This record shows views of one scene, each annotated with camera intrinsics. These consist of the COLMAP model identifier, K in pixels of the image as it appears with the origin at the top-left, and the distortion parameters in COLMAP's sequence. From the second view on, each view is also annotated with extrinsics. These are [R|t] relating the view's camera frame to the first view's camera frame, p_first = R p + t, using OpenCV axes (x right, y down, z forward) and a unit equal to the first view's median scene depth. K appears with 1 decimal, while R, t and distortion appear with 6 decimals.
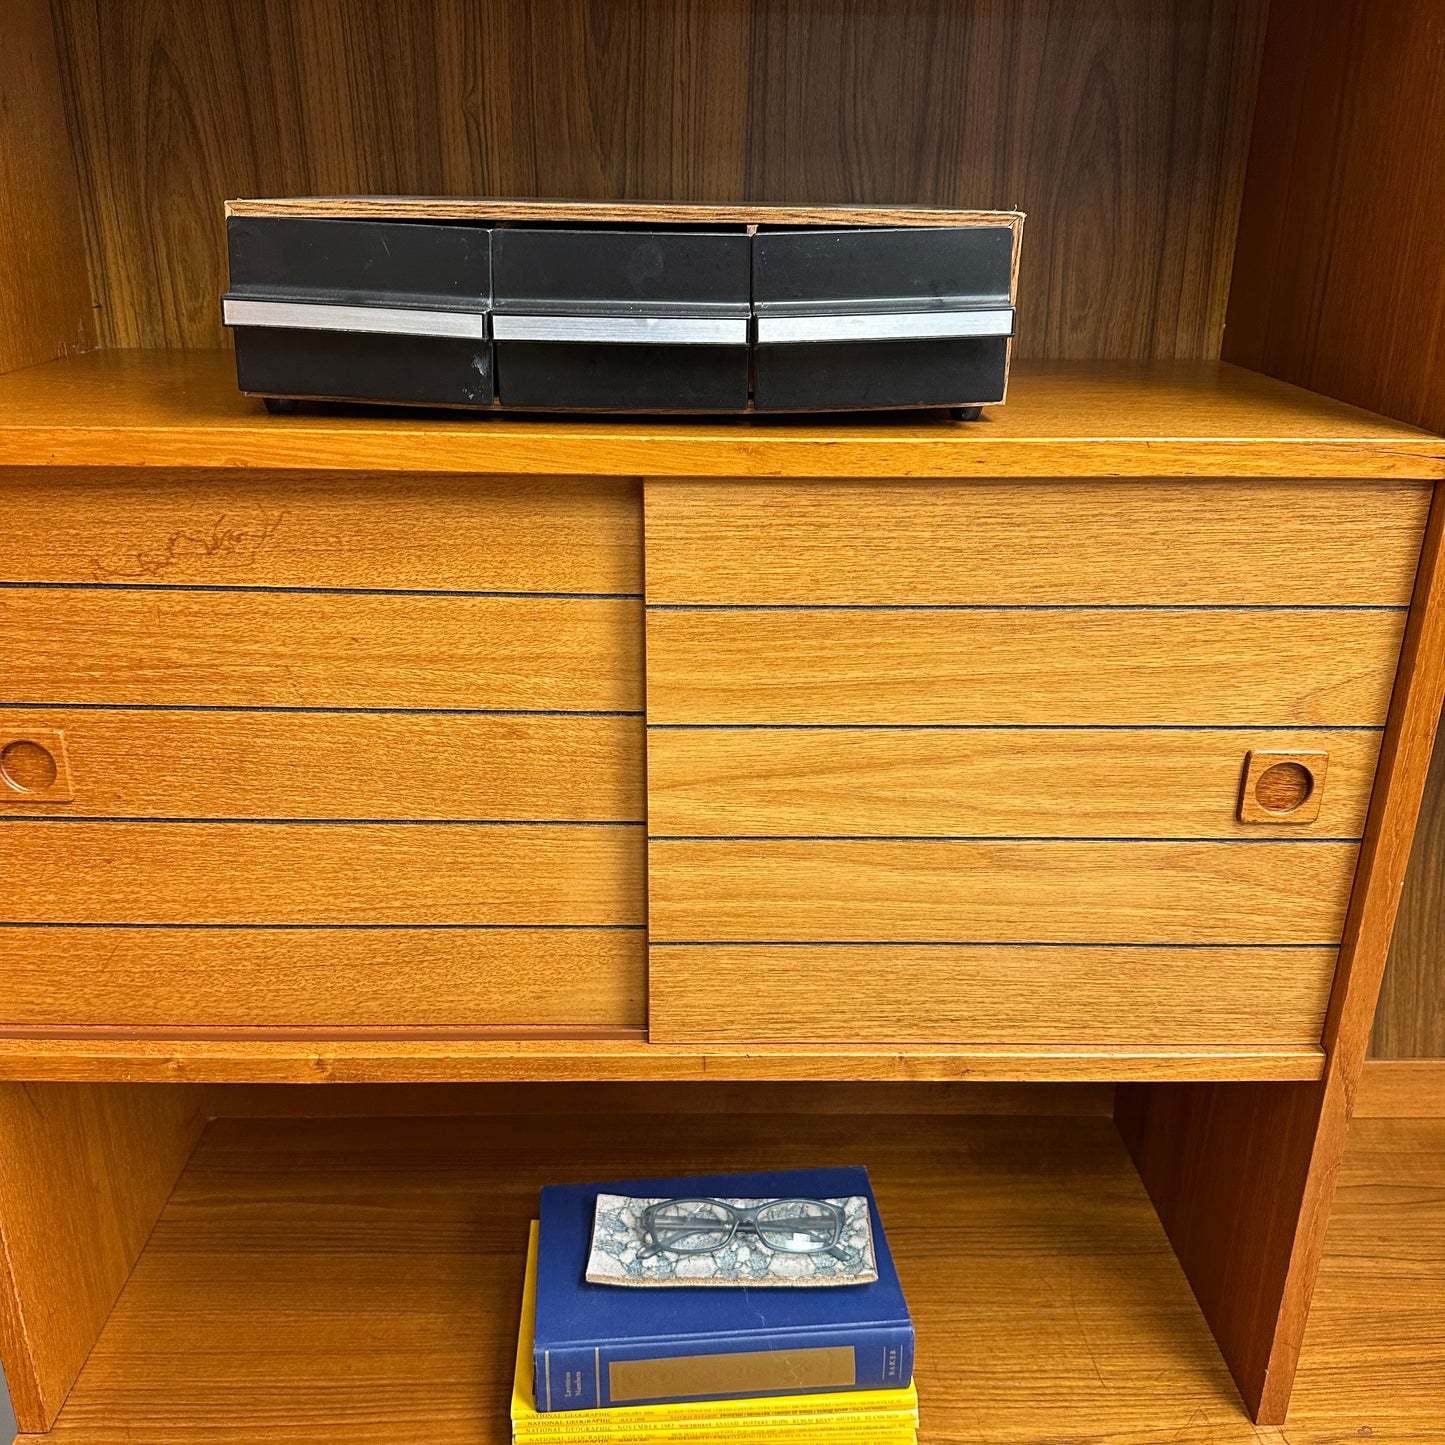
lens RADIAL K [[1354.4, 0, 723.9], [0, 1354.4, 729.7], [0, 0, 1]] dist [0.175919, -0.410818]
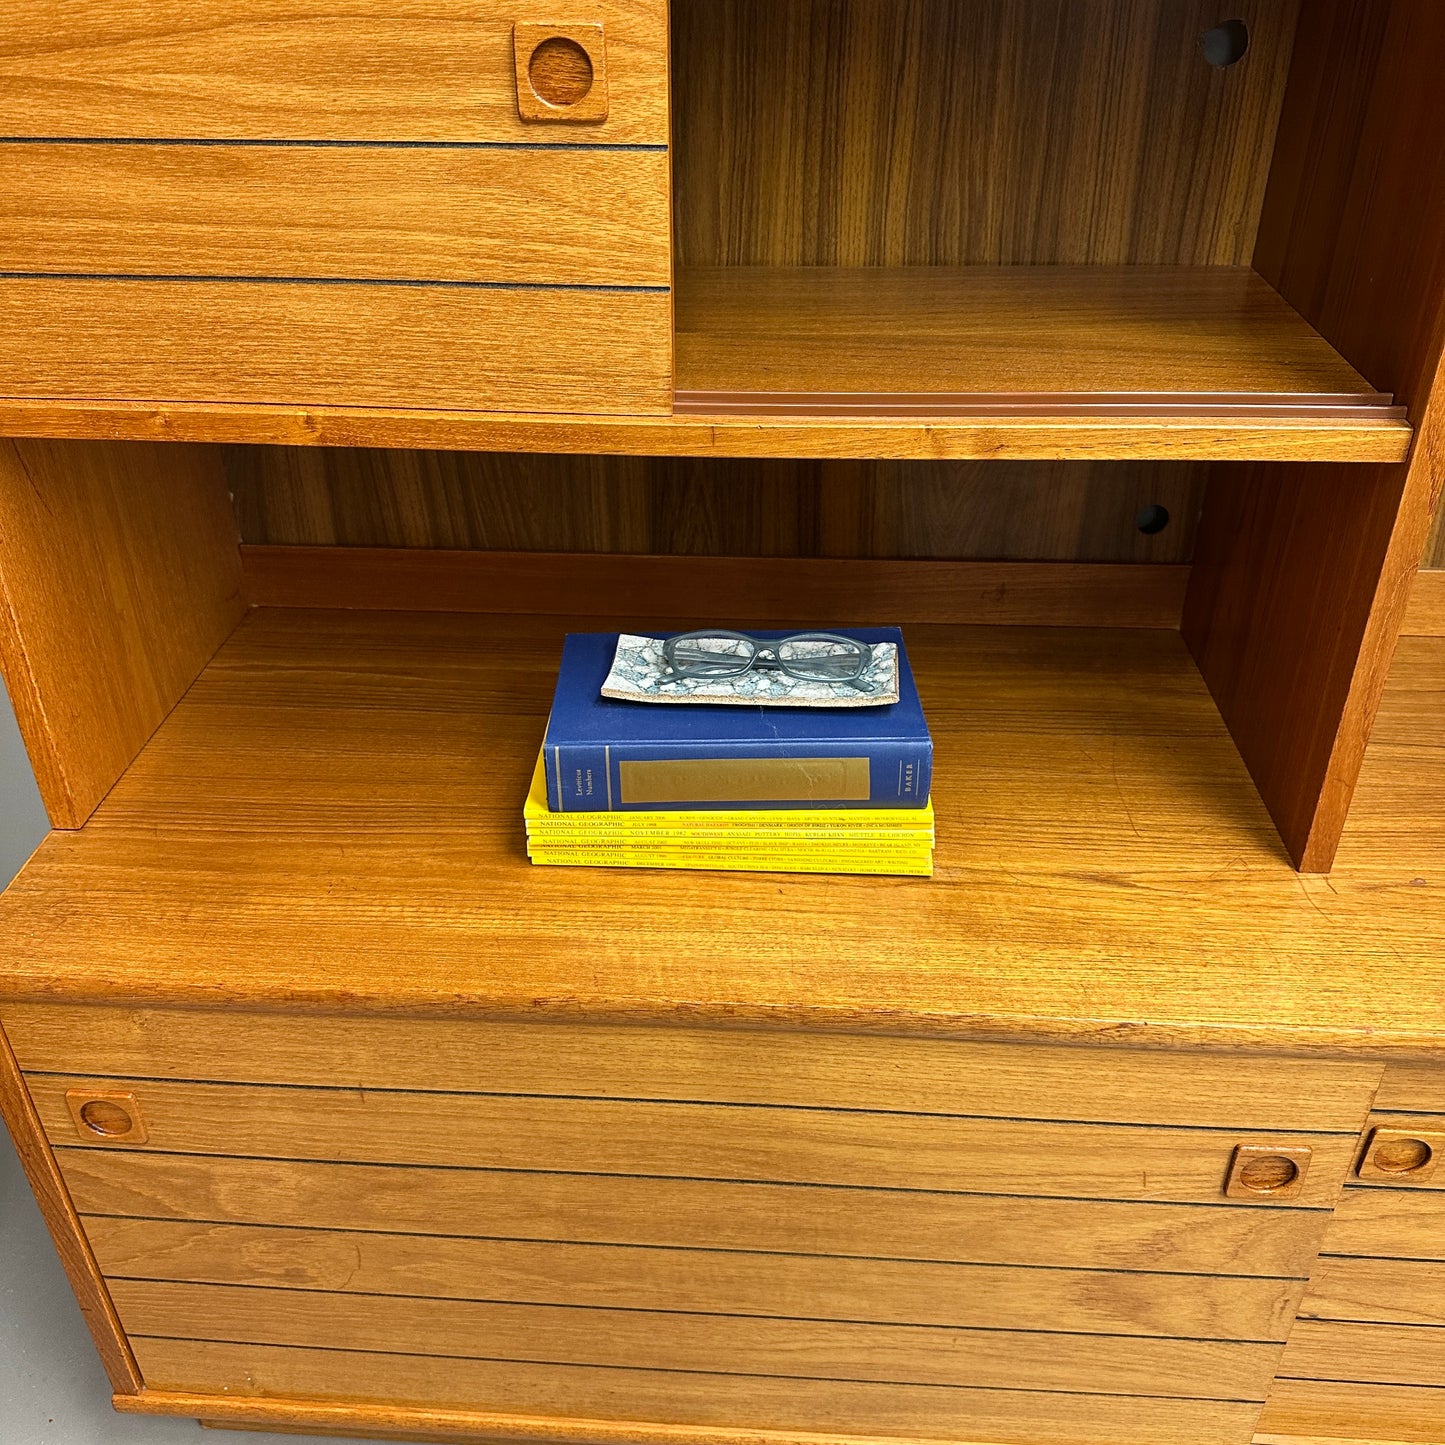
lens RADIAL K [[1354.9, 0, 710.7], [0, 1354.9, 732.8], [0, 0, 1]] dist [0.169787, -0.392138]
pose [[0.995802, 0.029285, -0.086723, 0.071061], [-0.012531, 0.982133, 0.187773, 0.271844], [0.090673, -0.185898, 0.978376, 0.056752]]
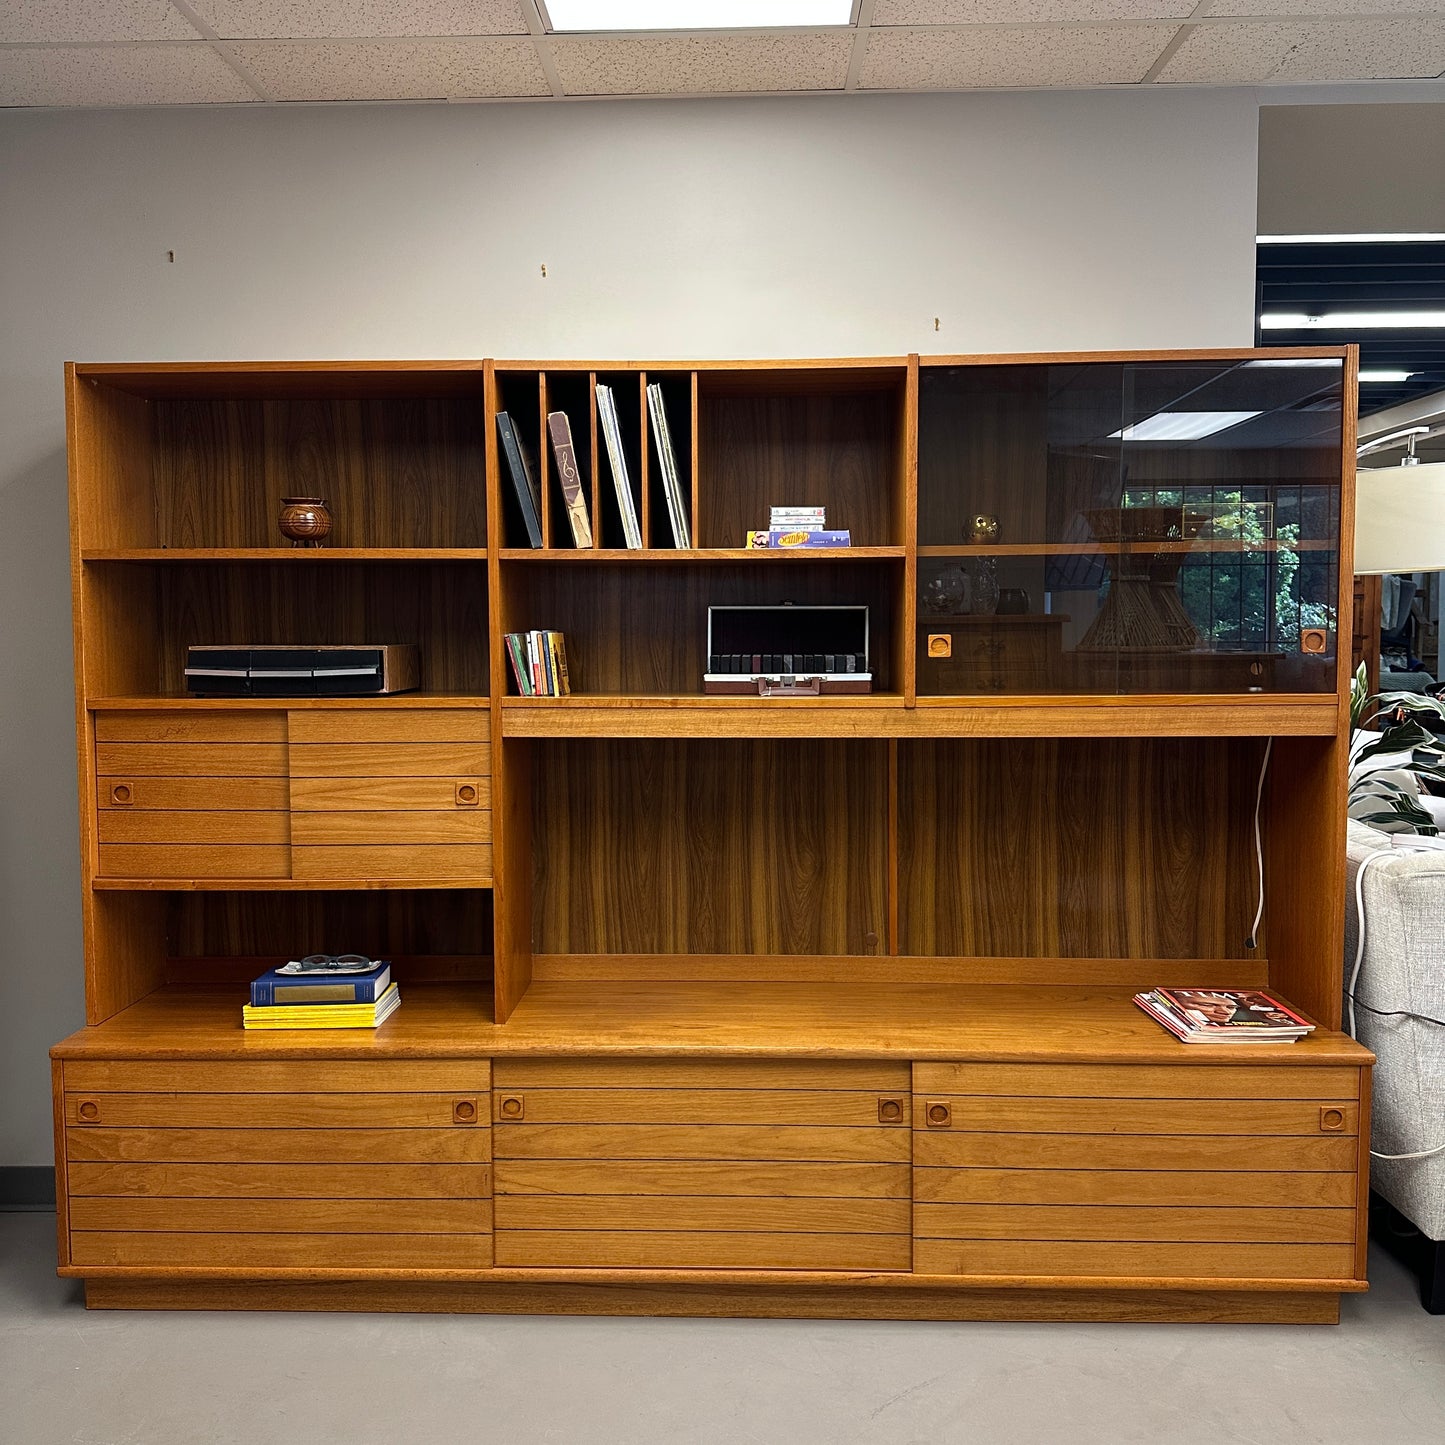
lens RADIAL K [[1346.5, 0, 710.6], [0, 1346.5, 714.2], [0, 0, 1]] dist [0.173988, -0.357188]
pose [[0.998137, -0.017496, -0.058459, 1.189642], [-0.001313, 0.951630, -0.307244, 0.885666], [0.061007, 0.306749, 0.949833, -2.274483]]
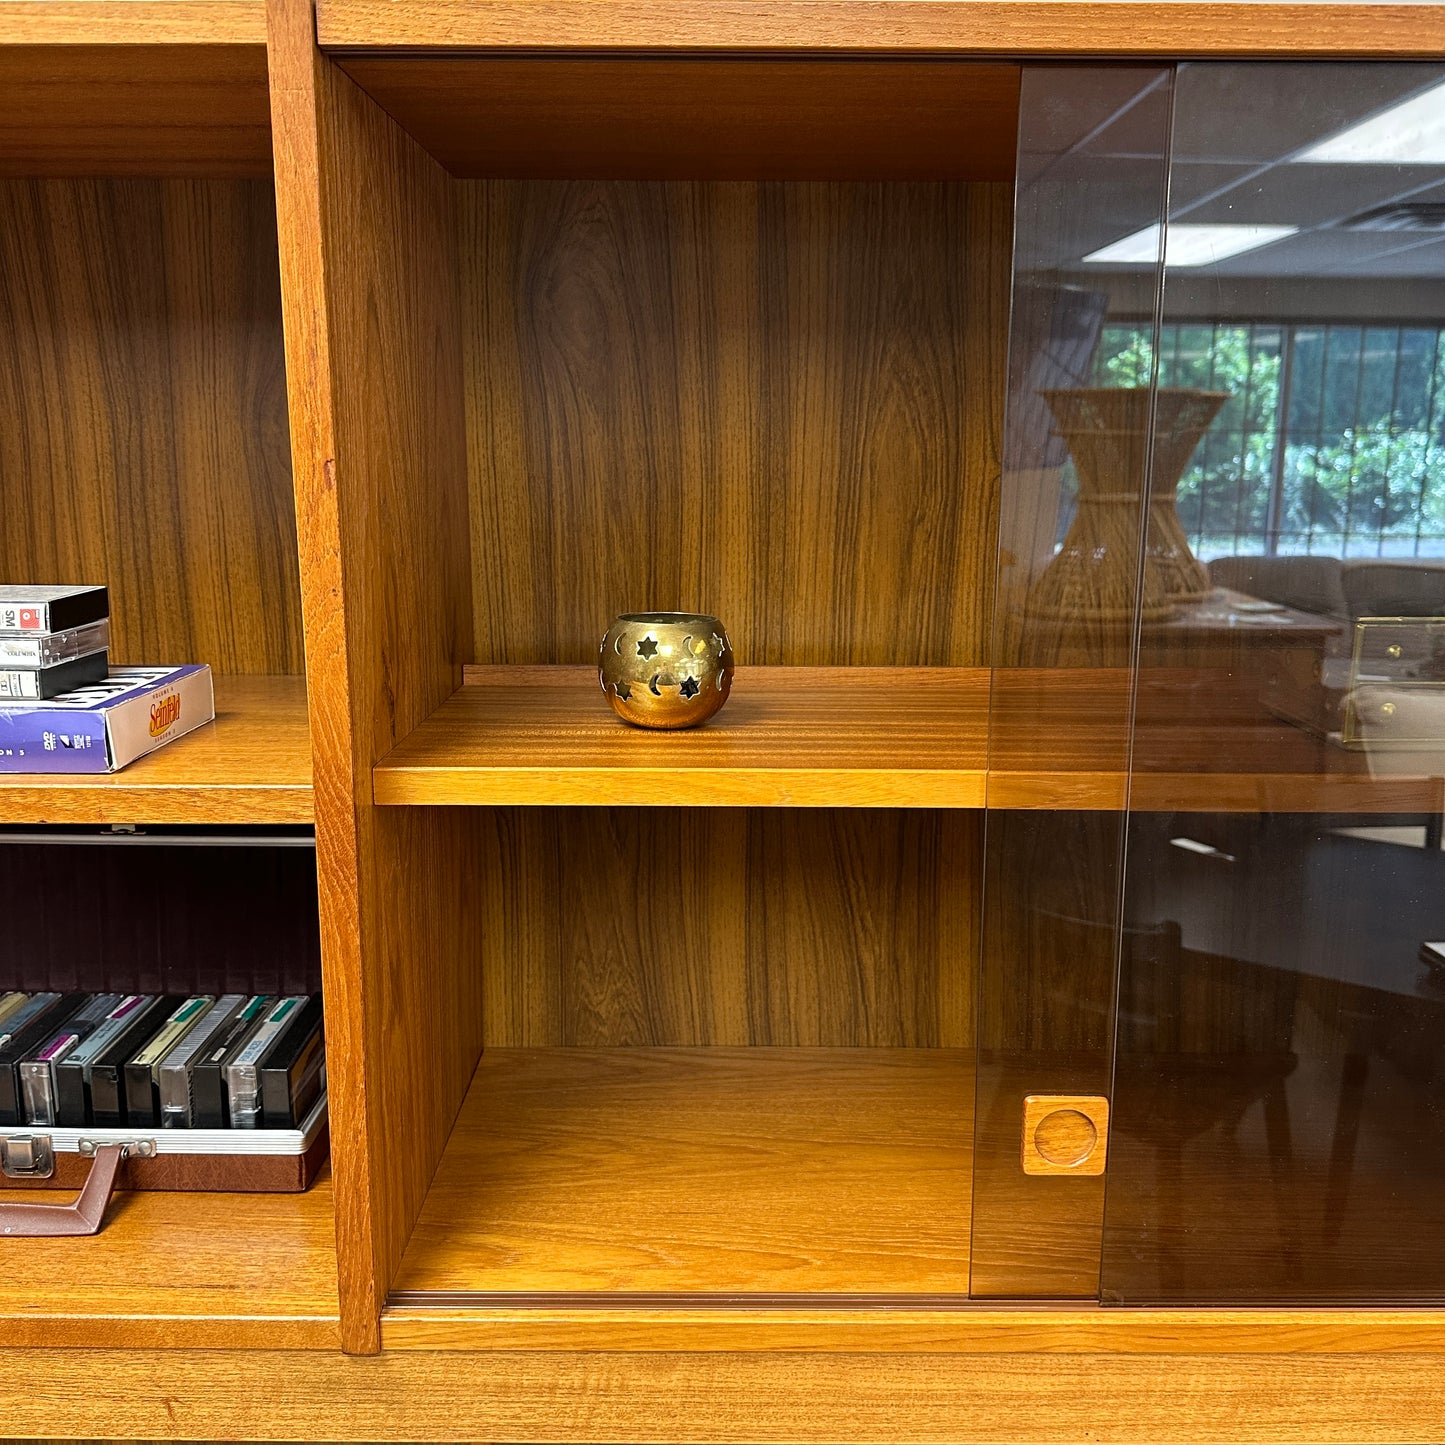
lens RADIAL K [[1356.4, 0, 712.7], [0, 1356.4, 722.7], [0, 0, 1]] dist [0.109632, -0.211466]
pose [[0.999650, -0.004820, -0.026002, 1.745684], [0.000254, 0.984960, -0.172783, -0.402371], [0.026444, 0.172716, 0.984617, -0.086941]]
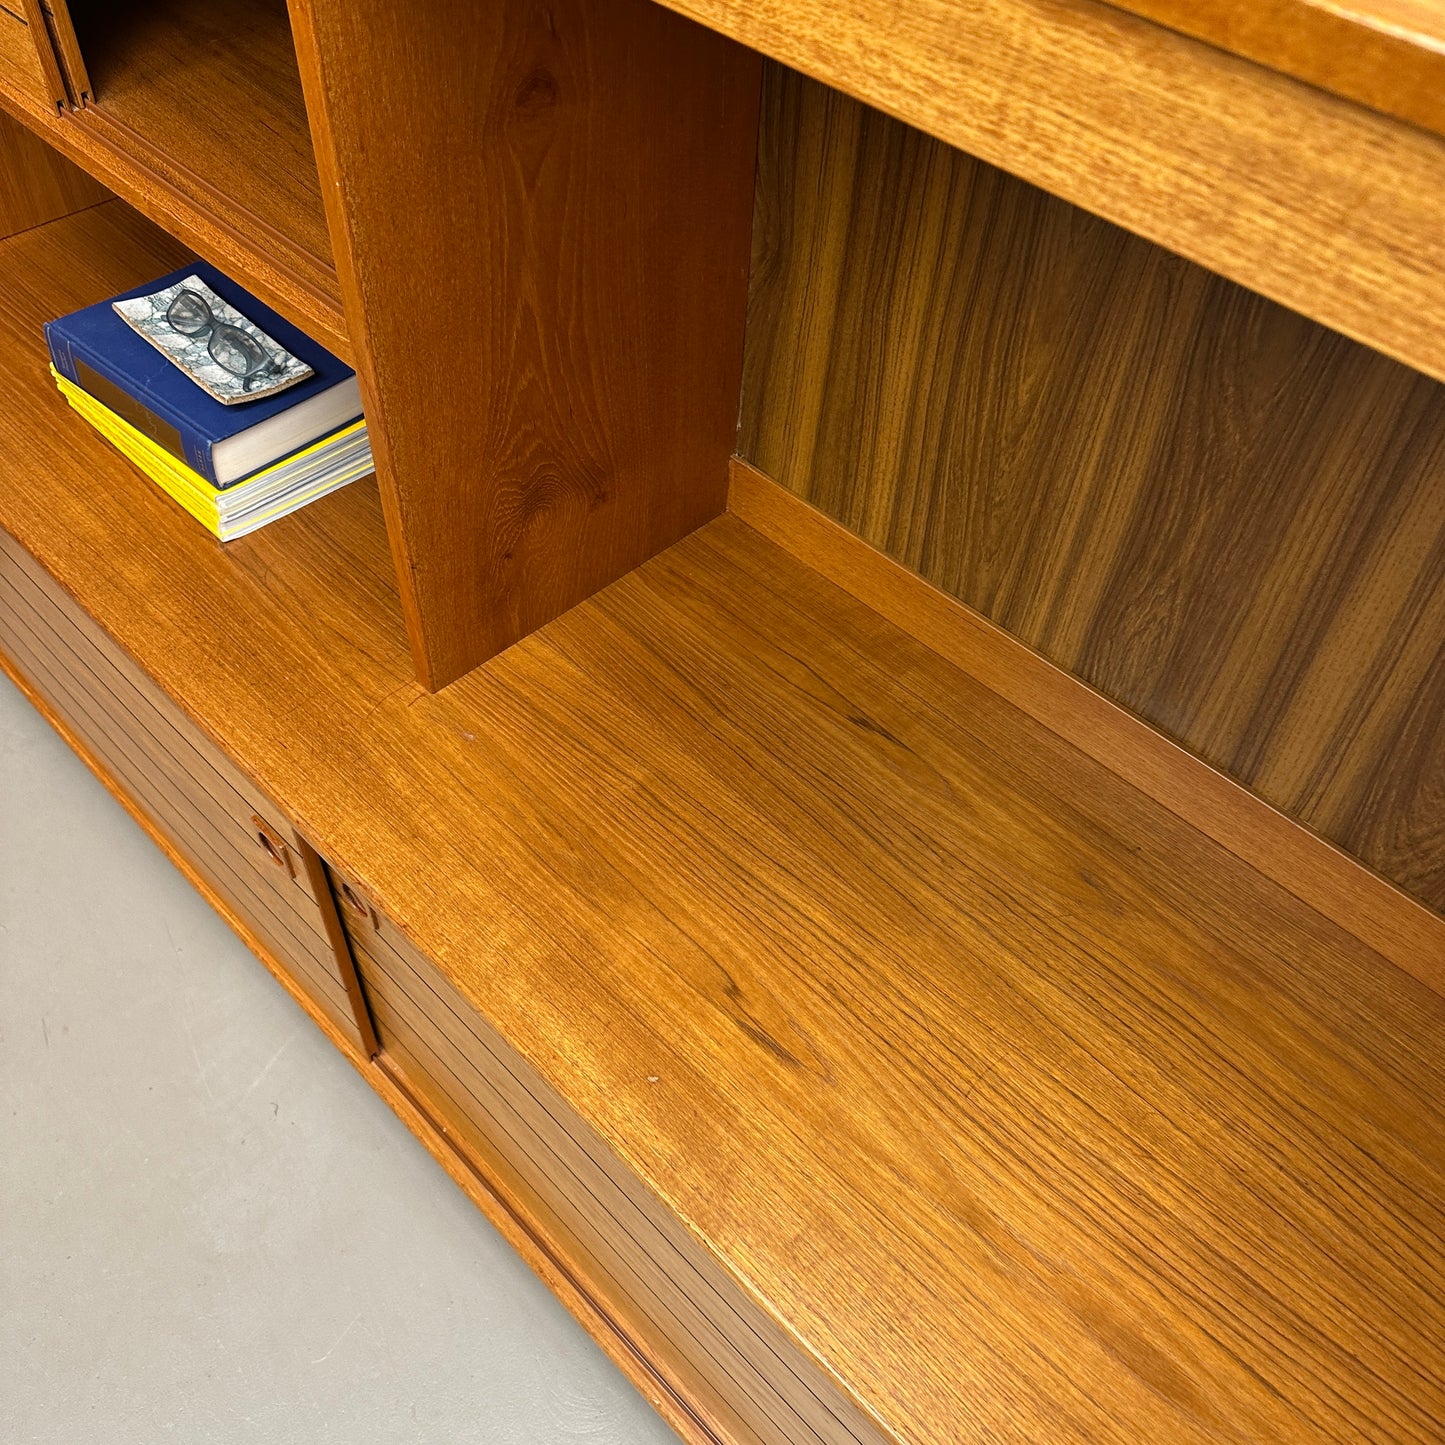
lens RADIAL K [[1346.4, 0, 720.8], [0, 1346.4, 731.7], [0, 0, 1]] dist [0.181492, -0.382296]
pose [[0.693002, 0.556986, -0.457728, 1.276499], [-0.296954, 0.799080, 0.522771, -0.156006], [0.656937, -0.226357, 0.719163, 0.385851]]
